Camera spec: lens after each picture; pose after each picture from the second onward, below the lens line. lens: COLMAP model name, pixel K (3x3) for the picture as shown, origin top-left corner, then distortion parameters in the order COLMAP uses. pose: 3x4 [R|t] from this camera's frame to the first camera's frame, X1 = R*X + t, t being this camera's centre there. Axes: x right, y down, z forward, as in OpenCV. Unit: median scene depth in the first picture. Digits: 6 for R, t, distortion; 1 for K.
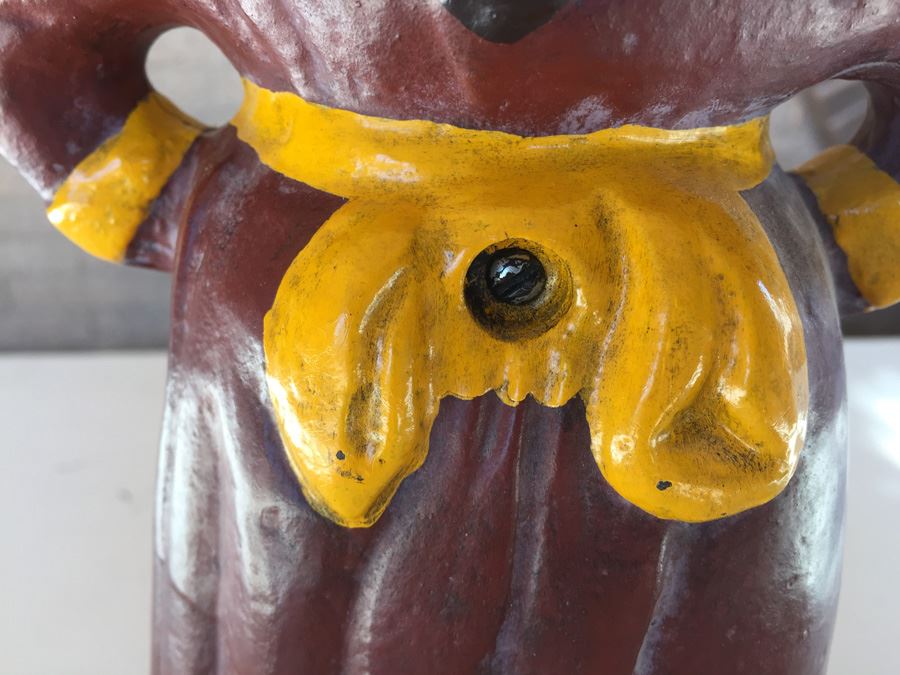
lens RADIAL K [[774.5, 0, 446.7], [0, 774.5, 339.1], [0, 0, 1]] dist [0.073802, -0.136191]
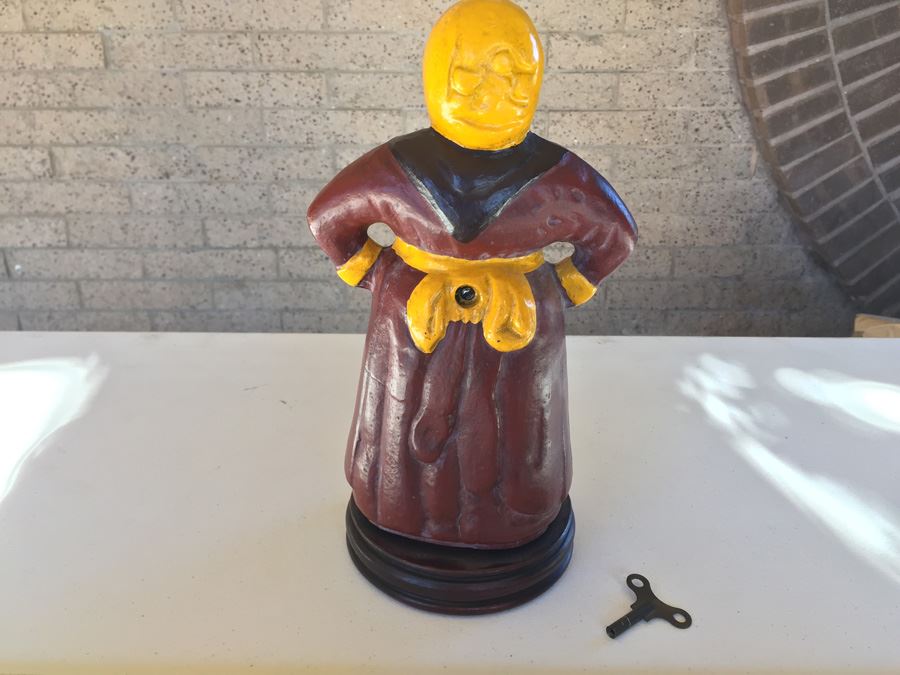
lens RADIAL K [[774.5, 0, 446.7], [0, 774.5, 339.1], [0, 0, 1]] dist [0.073802, -0.136191]
pose [[0.999188, 0.025173, -0.031466, 0.115548], [-0.025646, 0.999563, -0.014727, 0.235458], [0.031082, 0.015522, 0.999396, -3.222629]]
